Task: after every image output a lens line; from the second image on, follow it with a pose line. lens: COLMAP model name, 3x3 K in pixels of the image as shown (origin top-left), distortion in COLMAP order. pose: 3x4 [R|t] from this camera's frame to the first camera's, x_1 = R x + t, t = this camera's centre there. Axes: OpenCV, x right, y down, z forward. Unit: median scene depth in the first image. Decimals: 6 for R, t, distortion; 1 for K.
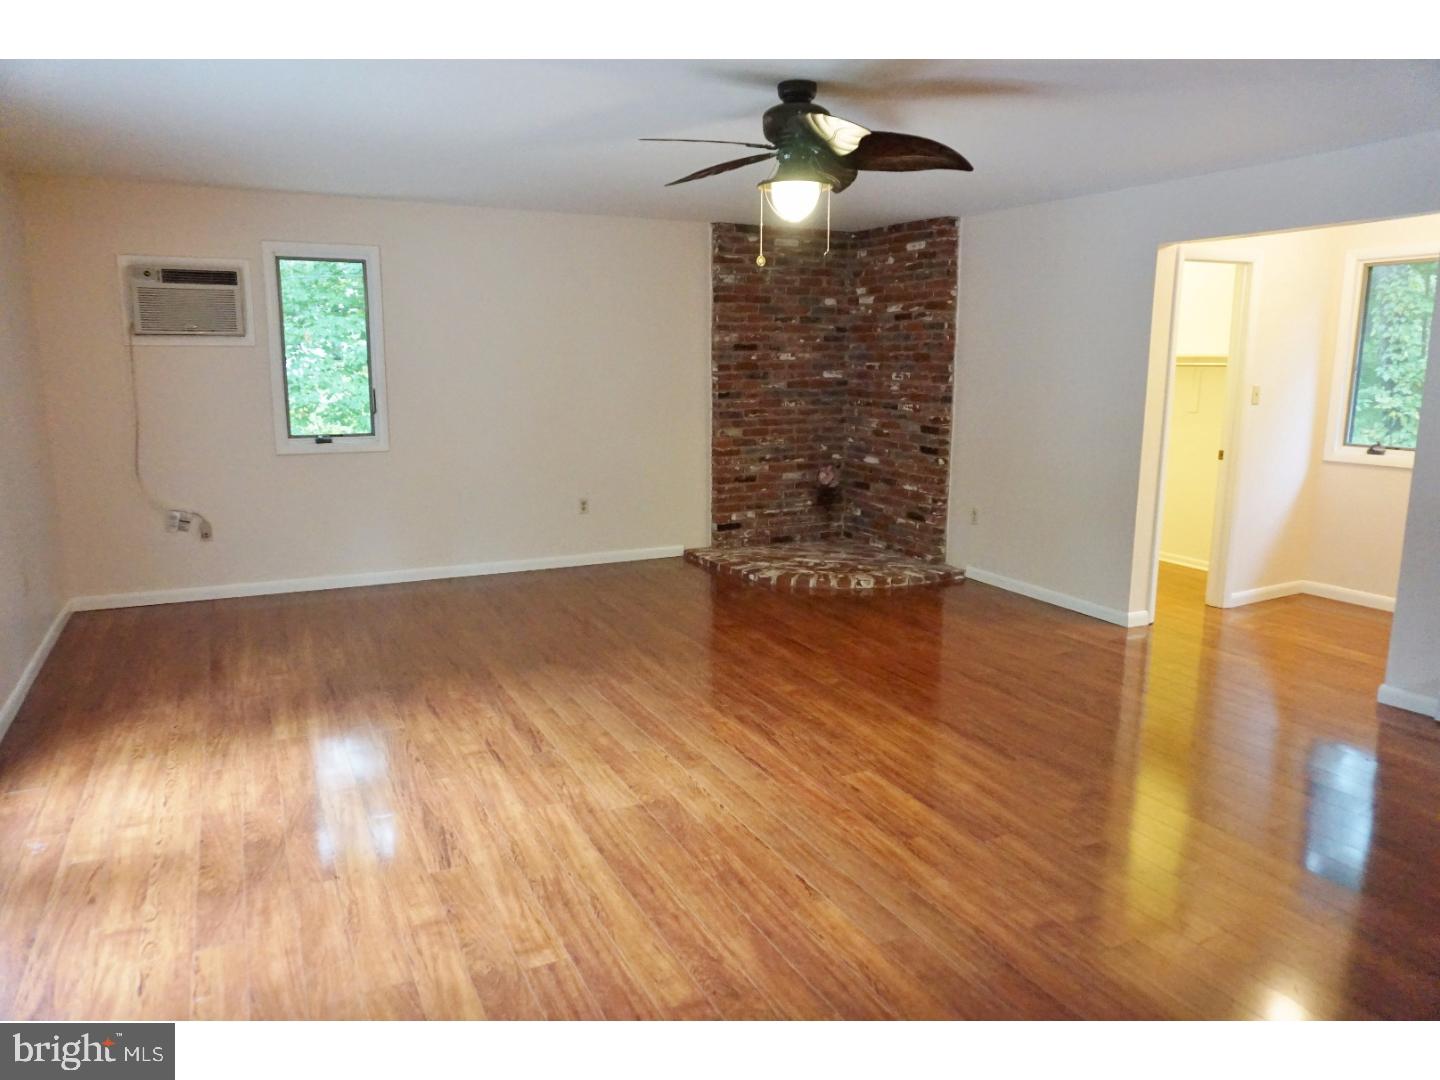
lens RADIAL K [[961.8, 0, 715.8], [0, 961.8, 537.1], [0, 0, 1]] dist [-0.047989, 0.026815]
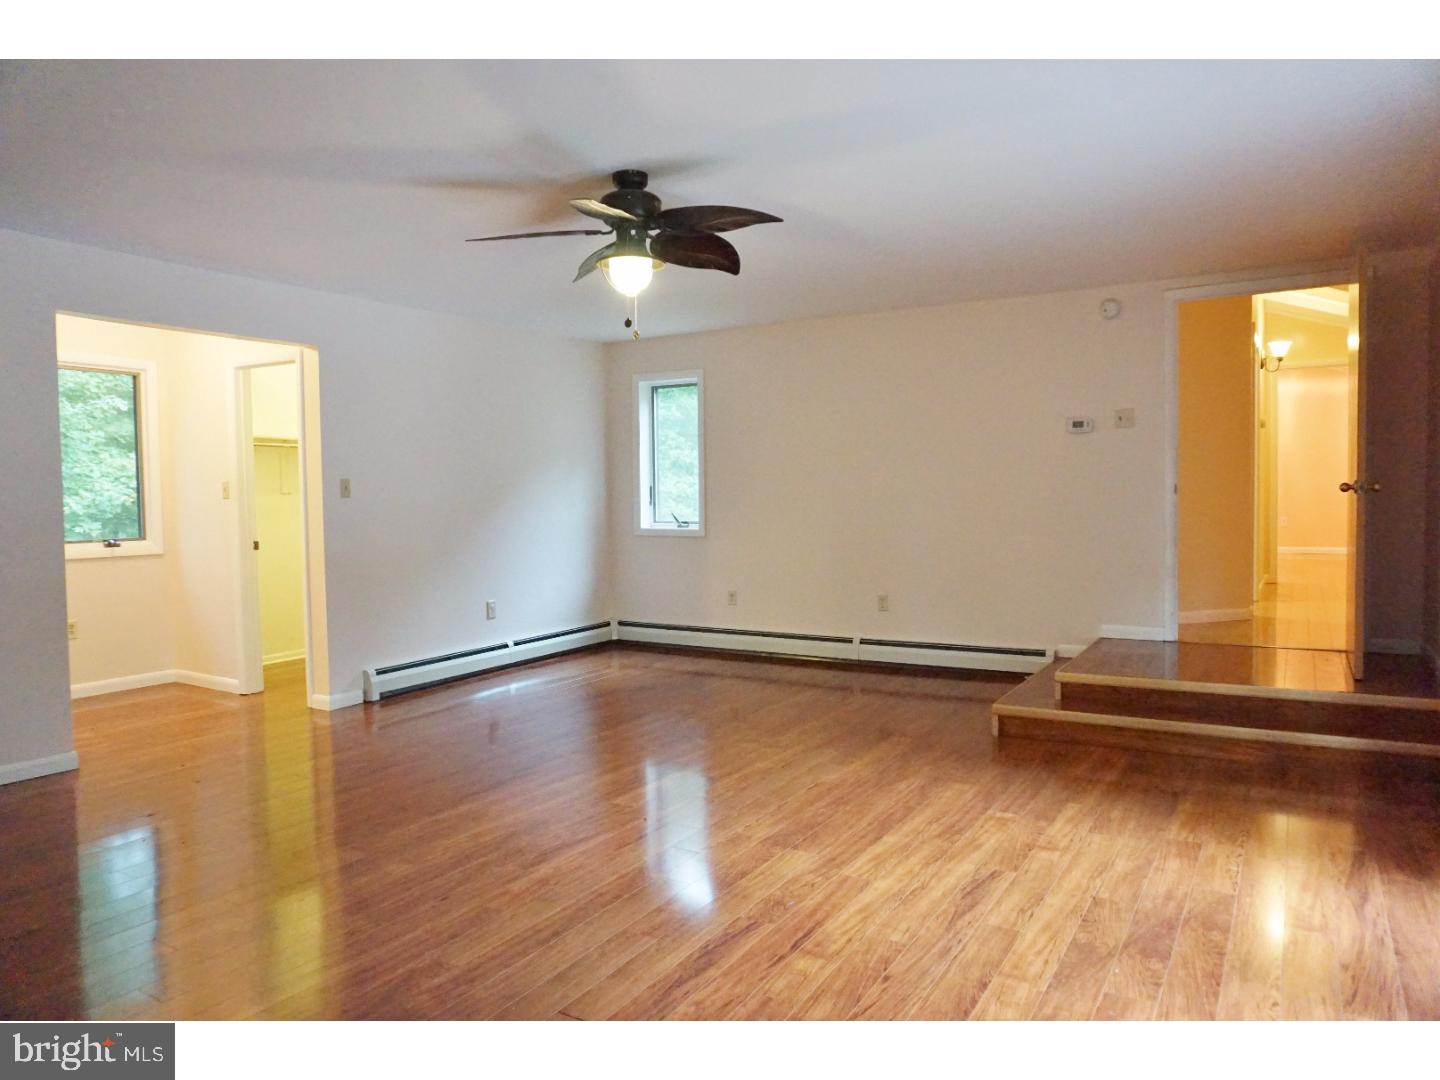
lens RADIAL K [[961.8, 0, 714.3], [0, 961.8, 538.0], [0, 0, 1]] dist [-0.047989, 0.026815]
pose [[-0.526942, -0.033023, 0.849259, -0.980738], [0.170580, 0.974802, 0.143745, -0.221482], [-0.832607, 0.220613, -0.508032, 1.674327]]
